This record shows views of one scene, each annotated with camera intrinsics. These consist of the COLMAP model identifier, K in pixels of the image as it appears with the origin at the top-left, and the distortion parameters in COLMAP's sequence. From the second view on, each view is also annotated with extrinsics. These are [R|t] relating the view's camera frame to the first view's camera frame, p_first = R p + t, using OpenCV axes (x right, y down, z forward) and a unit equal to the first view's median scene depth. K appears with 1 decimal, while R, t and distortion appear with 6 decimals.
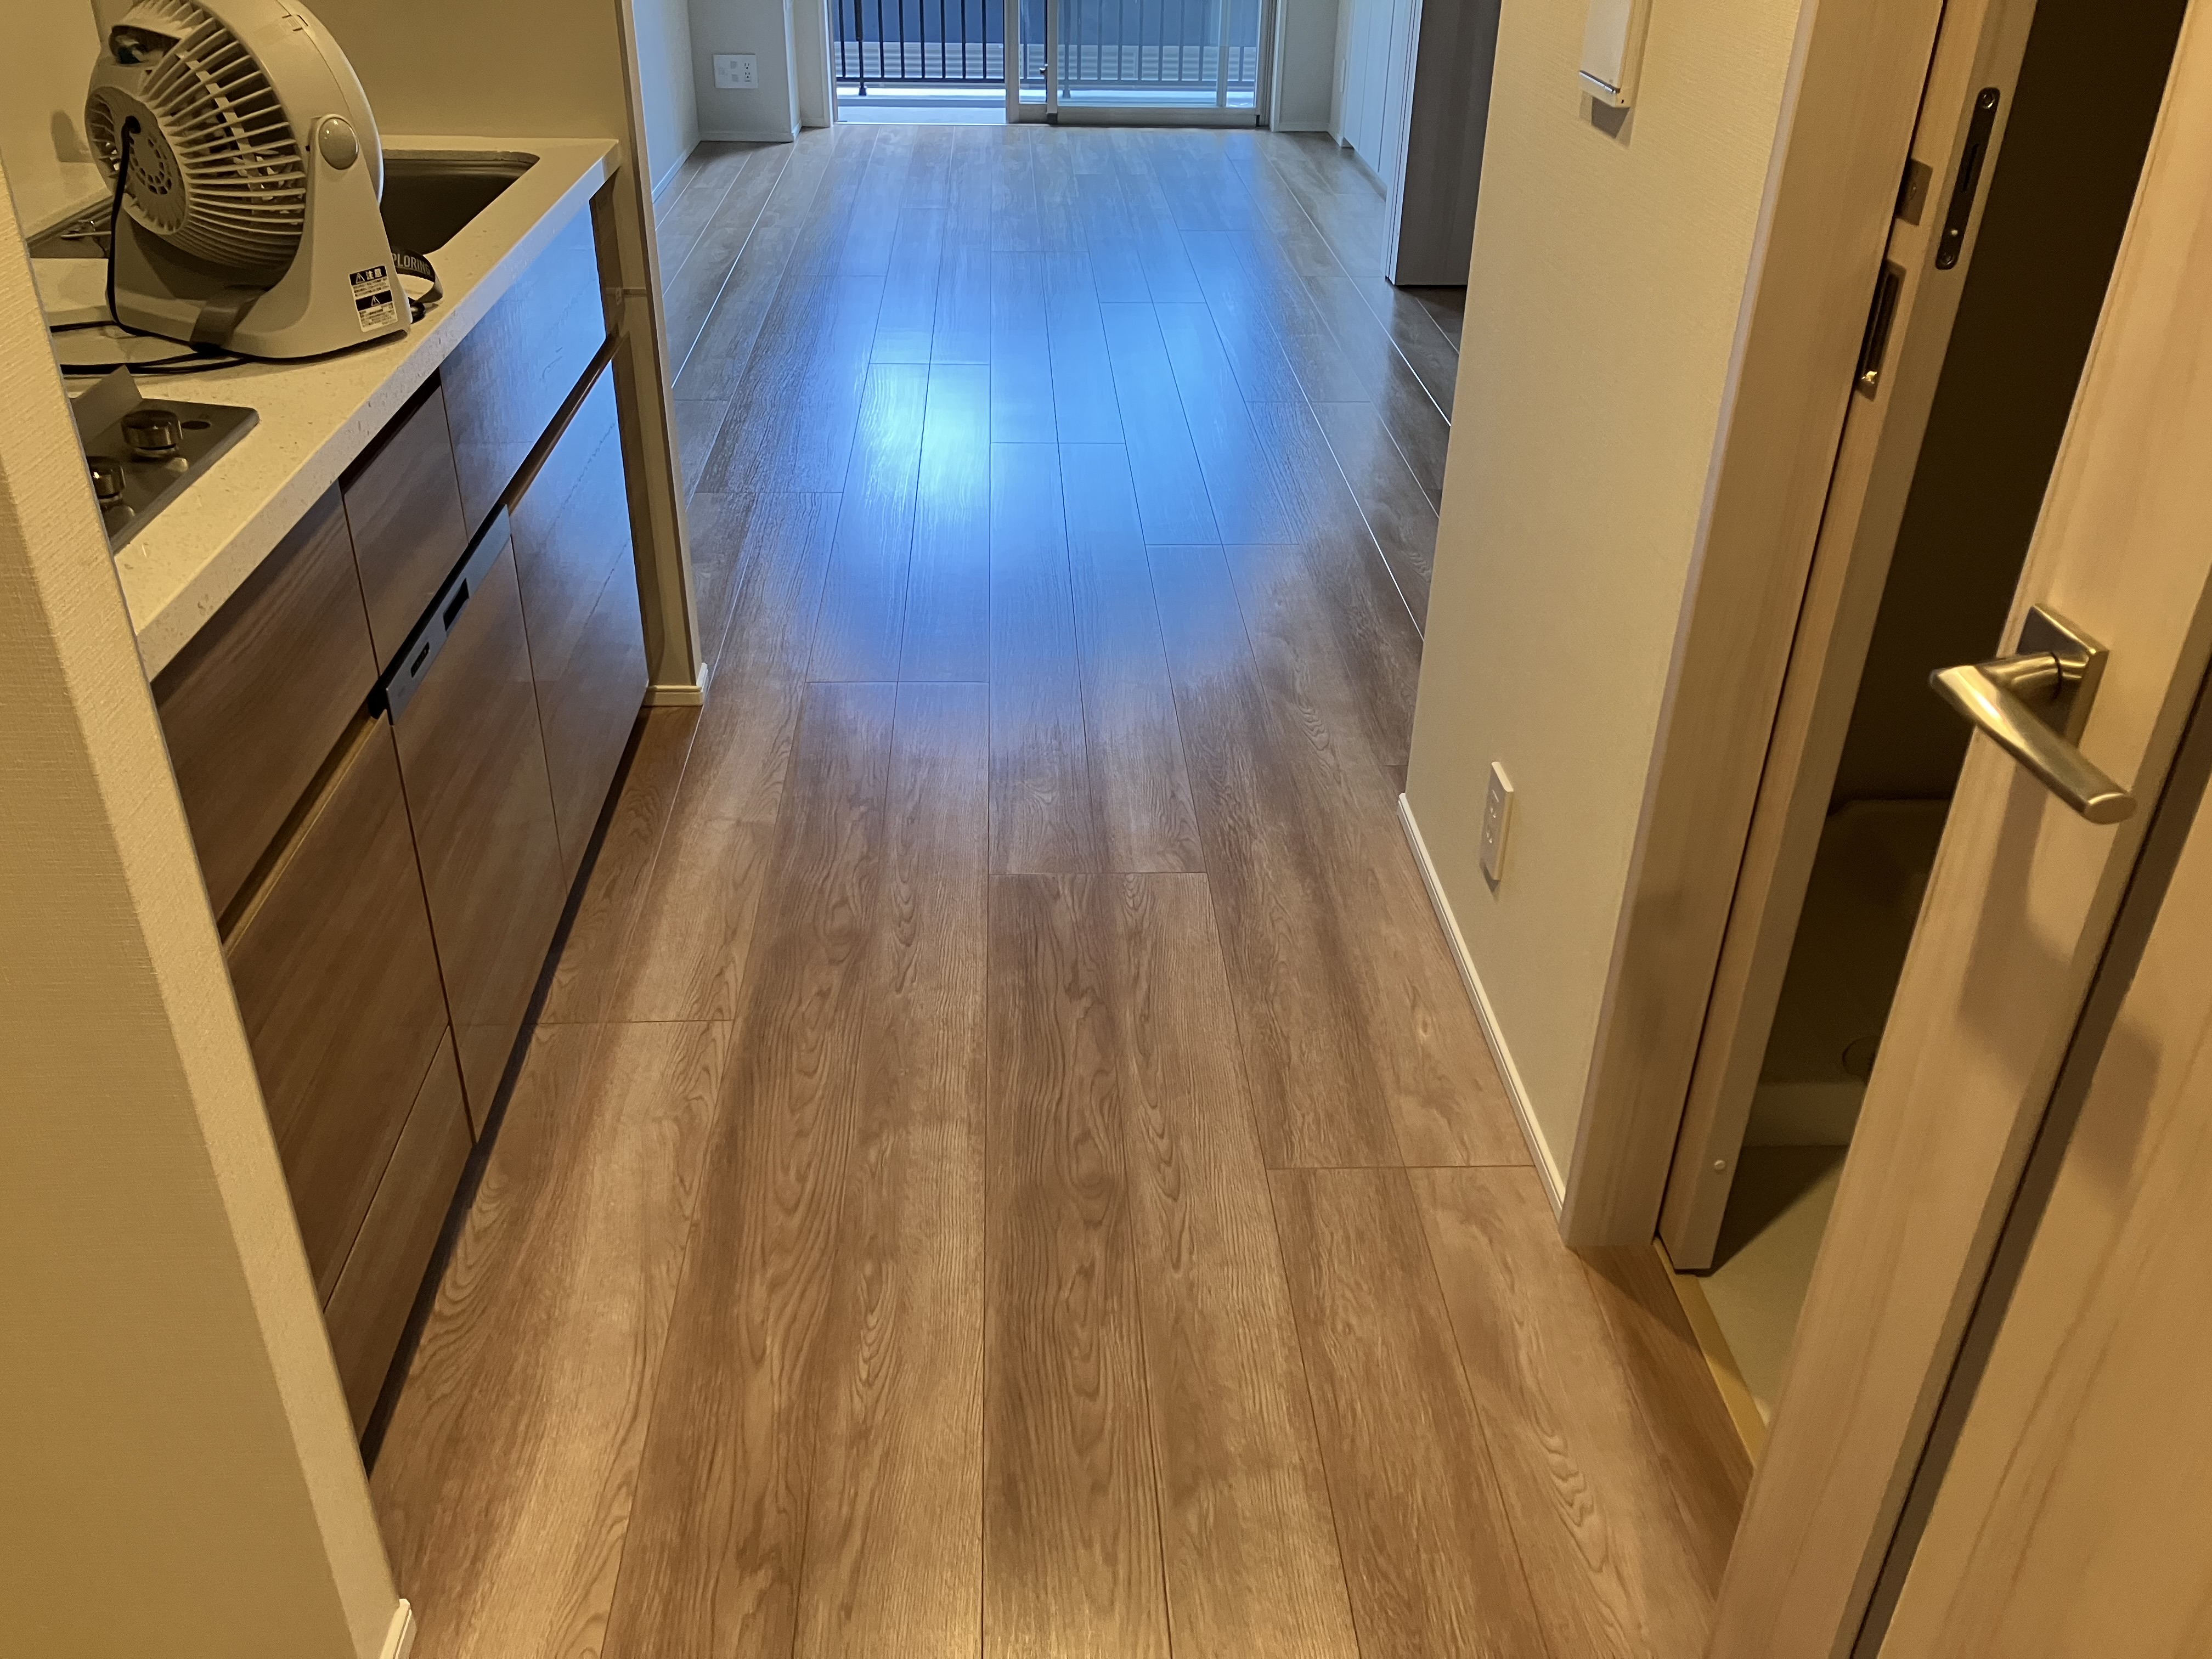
lens RADIAL K [[1787.8, 0, 1094.4], [0, 1787.8, 841.1], [0, 0, 1]] dist [0.013061, -0.029160]
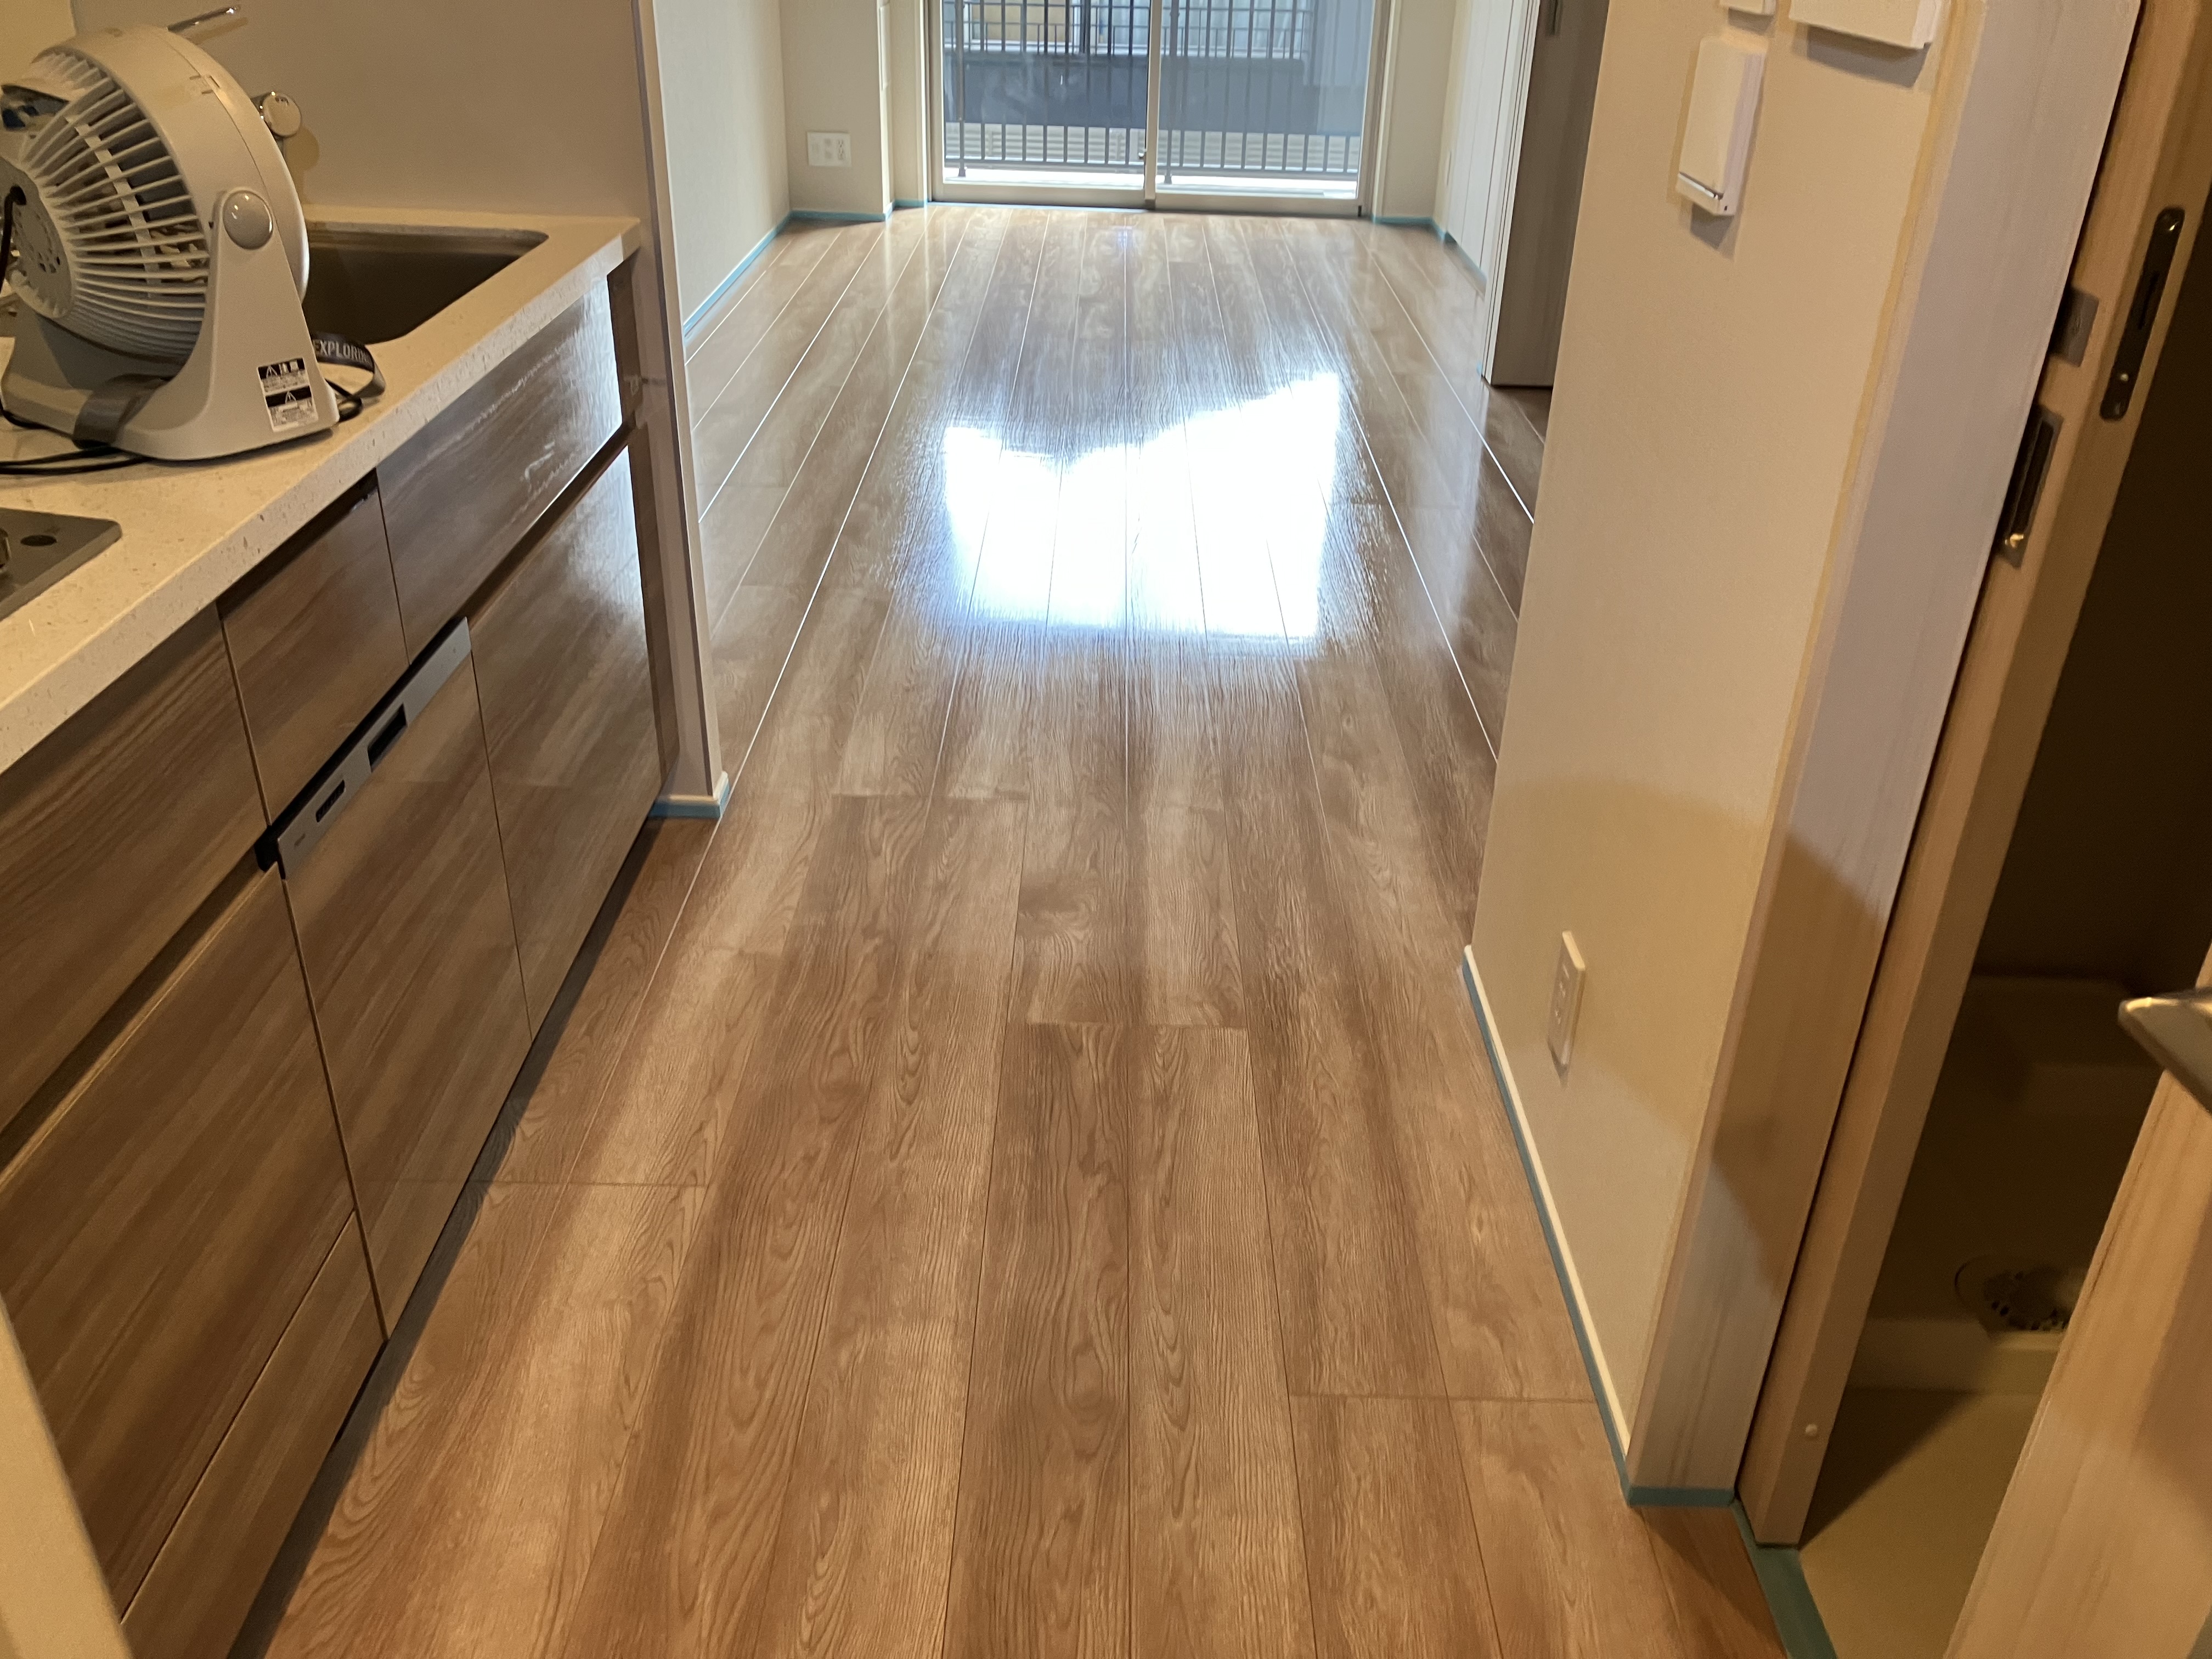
lens RADIAL K [[1787.8, 0, 1129.3], [0, 1787.8, 852.2], [0, 0, 1]] dist [0.013061, -0.029160]
pose [[0.998844, 0.035865, -0.032014, 0.038280], [-0.036974, 0.998711, -0.034769, -0.051550], [0.030726, 0.035913, 0.998882, 0.115478]]
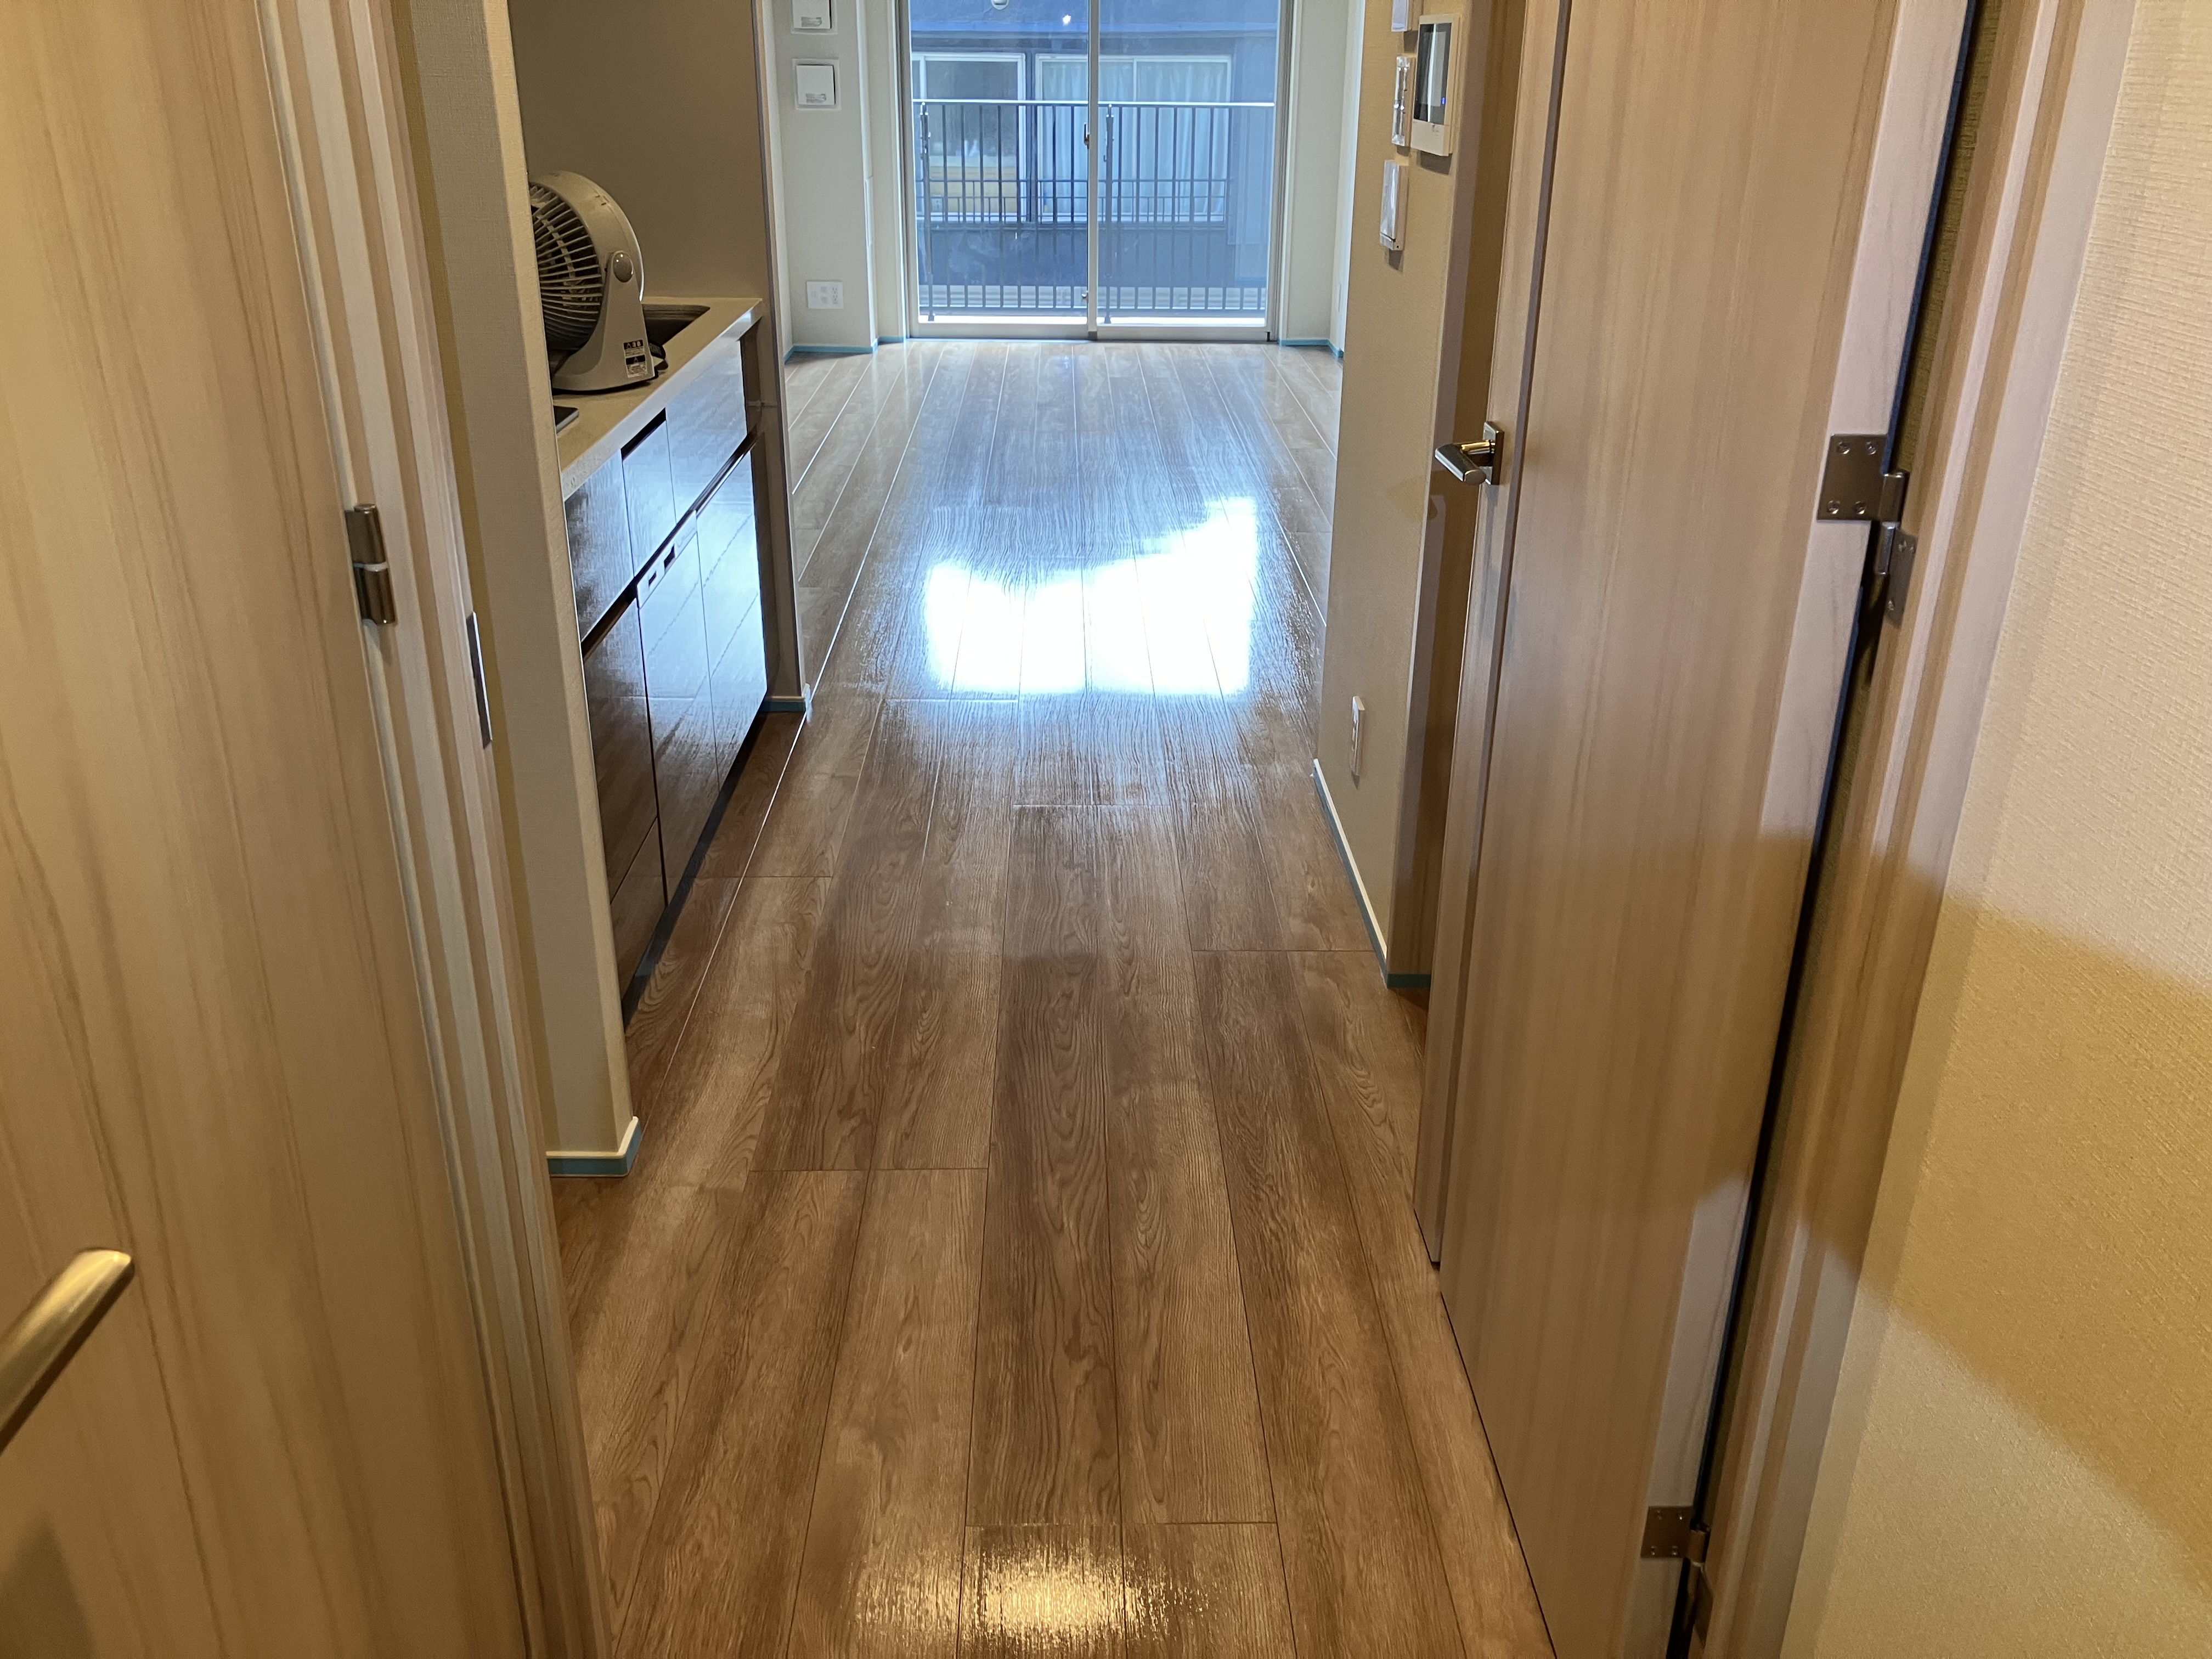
lens RADIAL K [[1787.8, 0, 1153.0], [0, 1787.8, 853.6], [0, 0, 1]] dist [0.013061, -0.029160]
pose [[0.999997, -0.001849, -0.001611, 0.069521], [0.001645, 0.992909, -0.118867, 0.294837], [0.001820, 0.118864, 0.992909, -0.504234]]
